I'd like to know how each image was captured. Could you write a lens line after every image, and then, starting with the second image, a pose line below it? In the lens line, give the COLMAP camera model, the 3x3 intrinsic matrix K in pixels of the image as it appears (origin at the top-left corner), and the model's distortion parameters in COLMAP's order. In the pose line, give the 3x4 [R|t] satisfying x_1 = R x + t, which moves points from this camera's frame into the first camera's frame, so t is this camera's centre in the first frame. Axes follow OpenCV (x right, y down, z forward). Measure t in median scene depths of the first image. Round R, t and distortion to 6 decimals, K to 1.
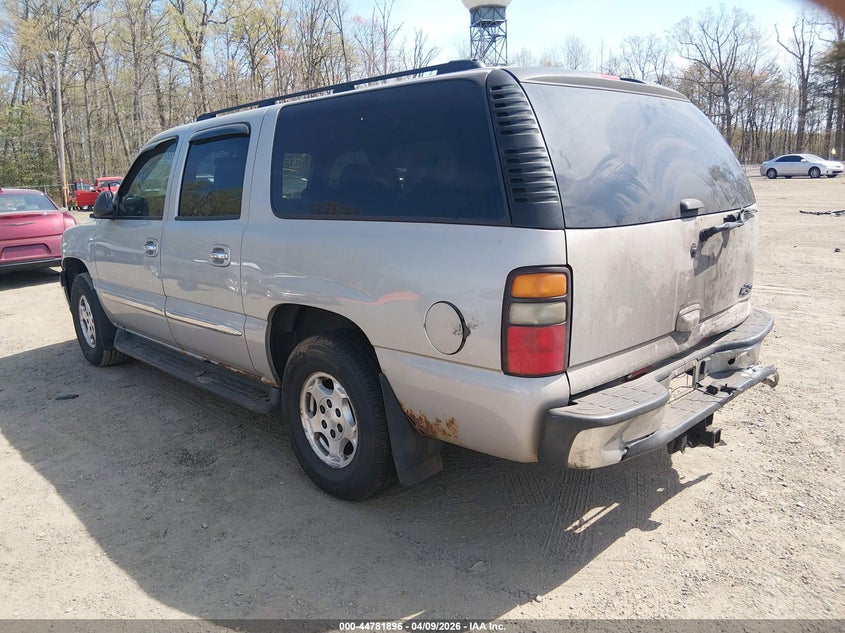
lens RADIAL K [[657.3, 0, 422.5], [0, 657.3, 316.5], [0, 0, 1]] dist [-0.054778, -0.000436]
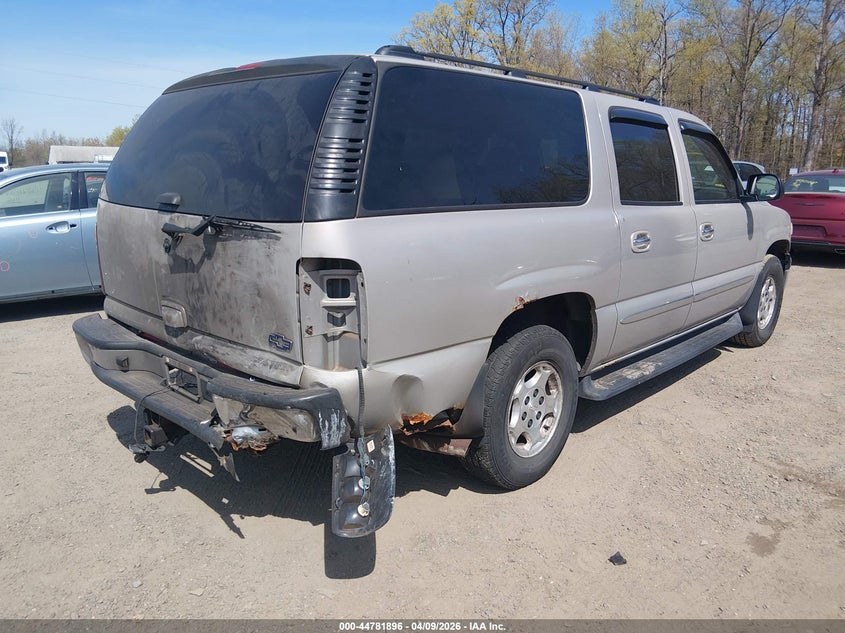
lens RADIAL K [[657.3, 0, 422.5], [0, 657.3, 316.5], [0, 0, 1]] dist [-0.054778, -0.000436]
pose [[0.049764, 0.261606, -0.963891, 1.341439], [-0.221545, 0.943936, 0.244752, -0.310372], [0.973880, 0.201366, 0.104931, 1.232635]]
